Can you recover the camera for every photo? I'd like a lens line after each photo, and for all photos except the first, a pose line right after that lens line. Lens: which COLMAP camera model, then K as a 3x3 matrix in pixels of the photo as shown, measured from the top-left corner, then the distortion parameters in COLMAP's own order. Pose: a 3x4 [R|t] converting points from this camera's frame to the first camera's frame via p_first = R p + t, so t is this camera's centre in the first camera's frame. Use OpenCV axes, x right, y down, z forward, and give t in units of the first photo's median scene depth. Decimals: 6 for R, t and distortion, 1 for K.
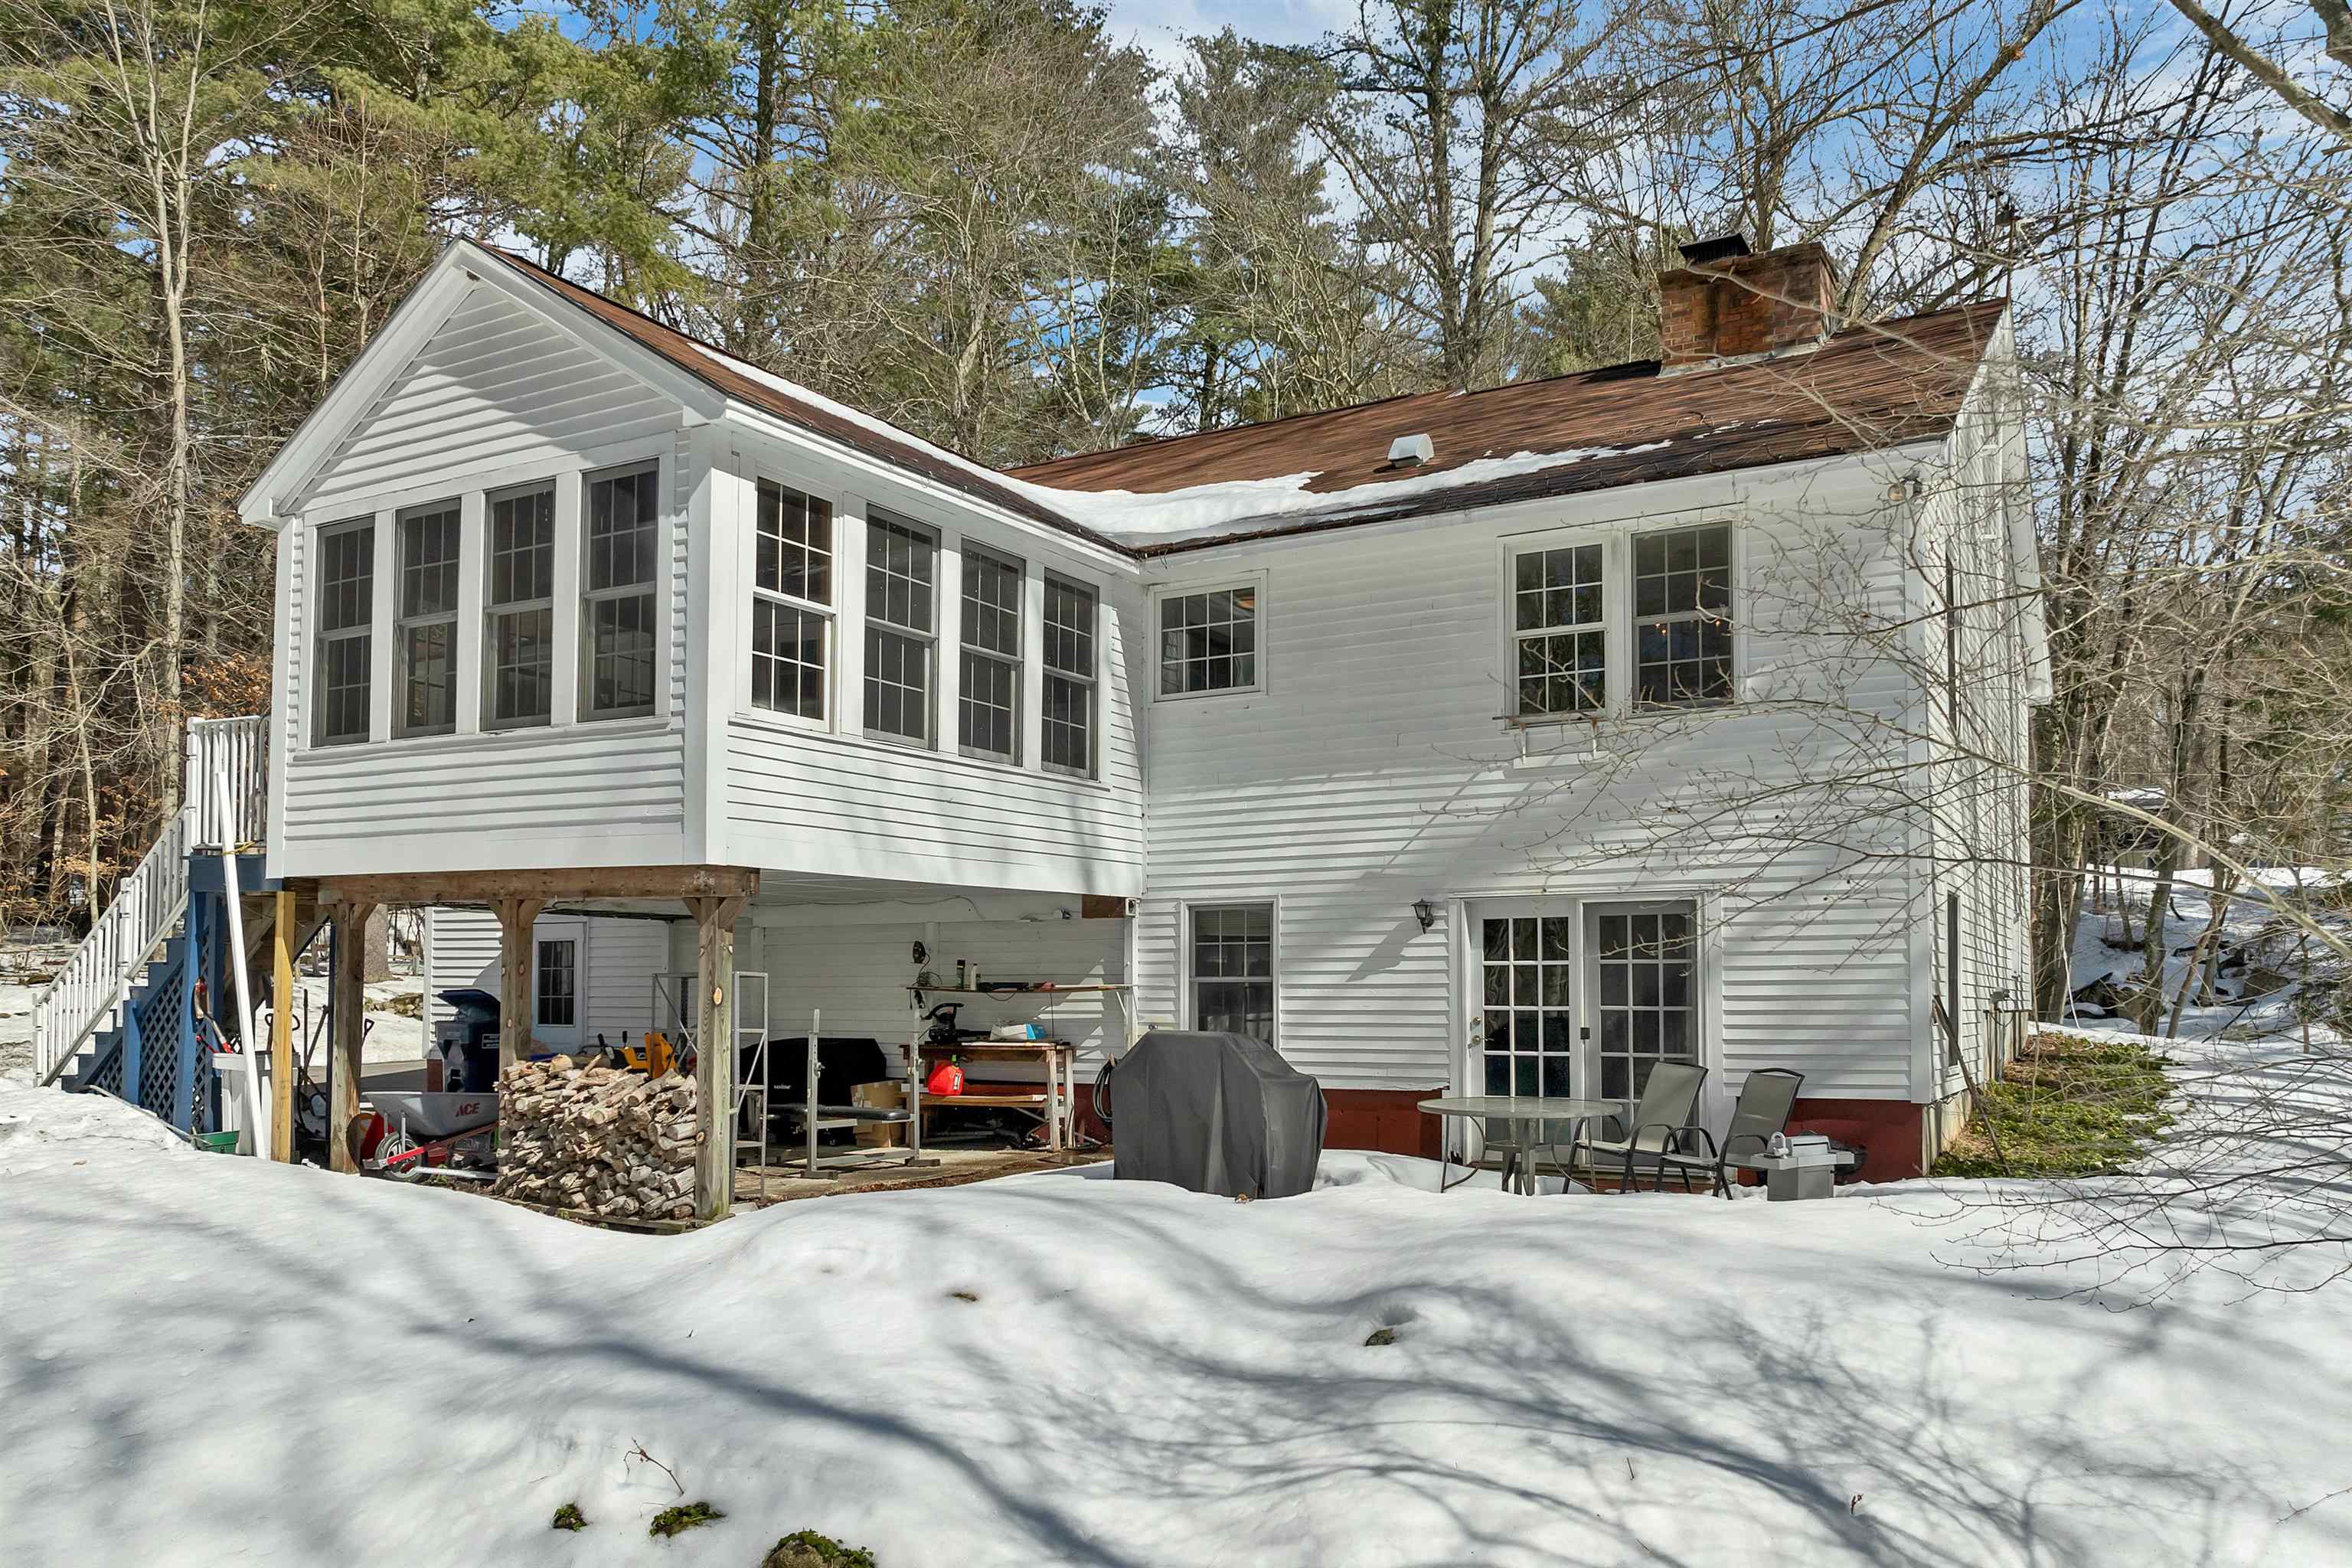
lens RADIAL K [[1653.5, 0, 1253.8], [0, 1653.5, 869.7], [0, 0, 1]] dist [0.002535, -0.108595]
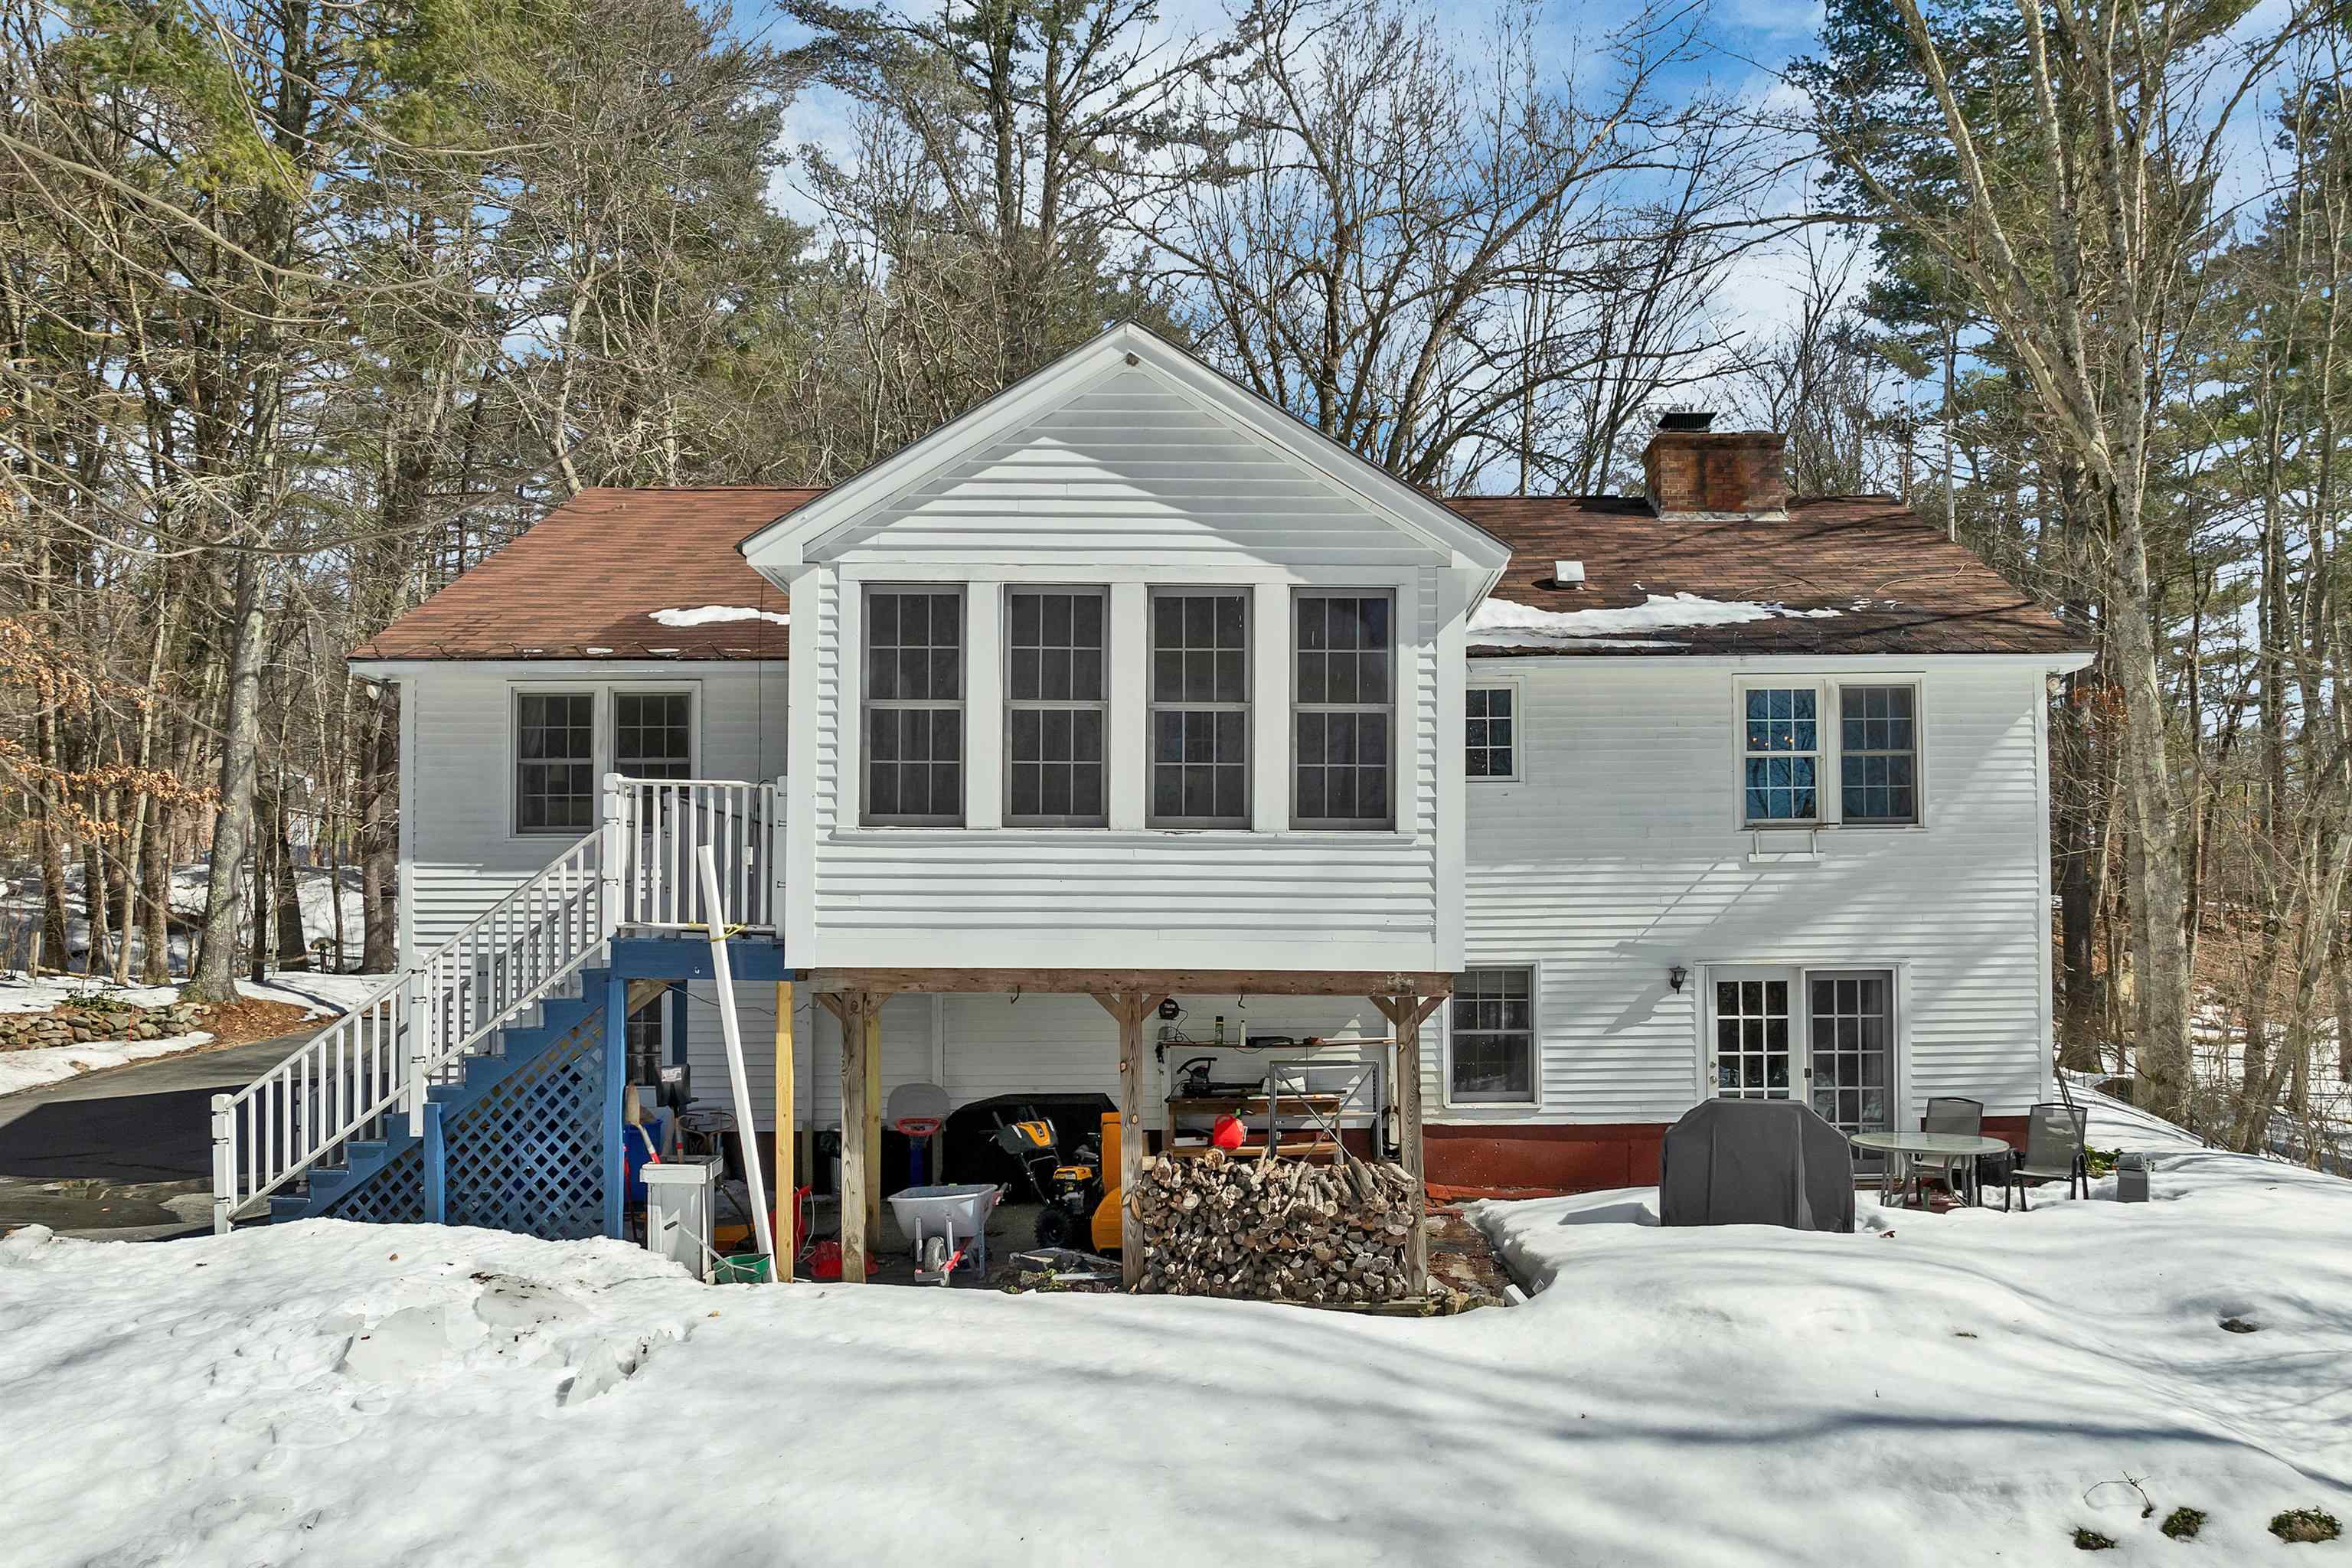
lens RADIAL K [[1661.0, 0, 1191.4], [0, 1661.0, 847.9], [0, 0, 1]] dist [-0.002189, -0.059192]
pose [[0.884710, 0.019315, 0.465741, -0.800226], [-0.027105, 0.999582, 0.010034, -0.073119], [-0.465353, -0.021501, 0.884864, 0.087255]]
